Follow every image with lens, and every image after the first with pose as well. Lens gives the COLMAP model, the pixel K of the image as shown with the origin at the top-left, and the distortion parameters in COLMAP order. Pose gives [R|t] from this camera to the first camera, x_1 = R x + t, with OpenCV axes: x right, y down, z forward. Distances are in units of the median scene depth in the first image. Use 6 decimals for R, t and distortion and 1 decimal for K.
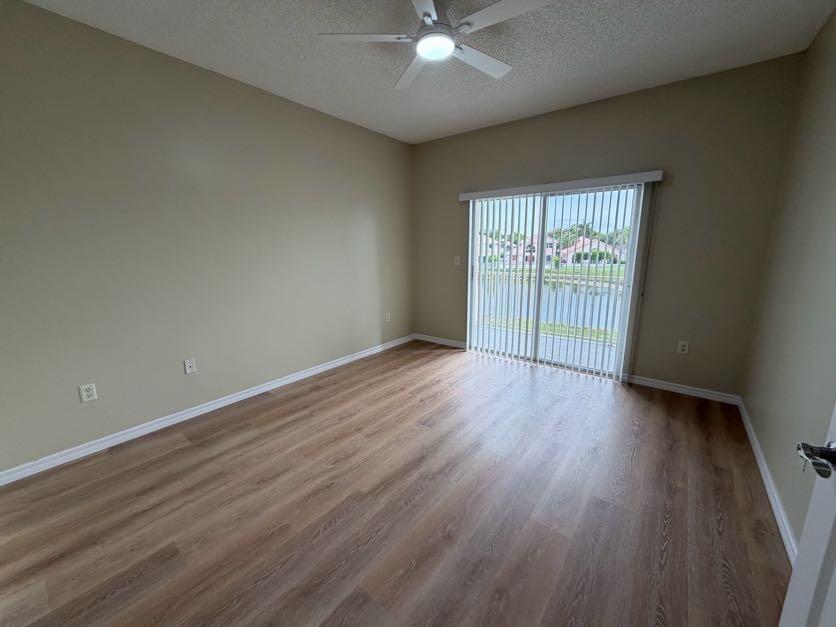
lens RADIAL K [[333.7, 0, 417.5], [0, 333.7, 314.9], [0, 0, 1]] dist [0.000700, -0.000214]
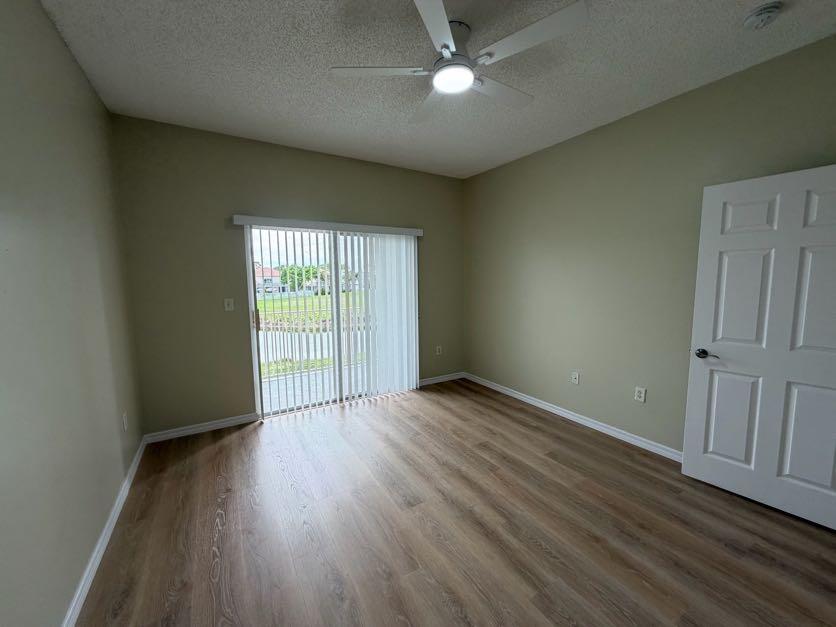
lens RADIAL K [[333.7, 0, 416.6], [0, 333.7, 310.7], [0, 0, 1]] dist [0.000700, -0.000214]
pose [[0.353426, -0.089808, 0.931142, -0.524826], [0.195488, 0.980495, 0.020369, -0.108919], [-0.914809, 0.174828, 0.364088, 0.481150]]
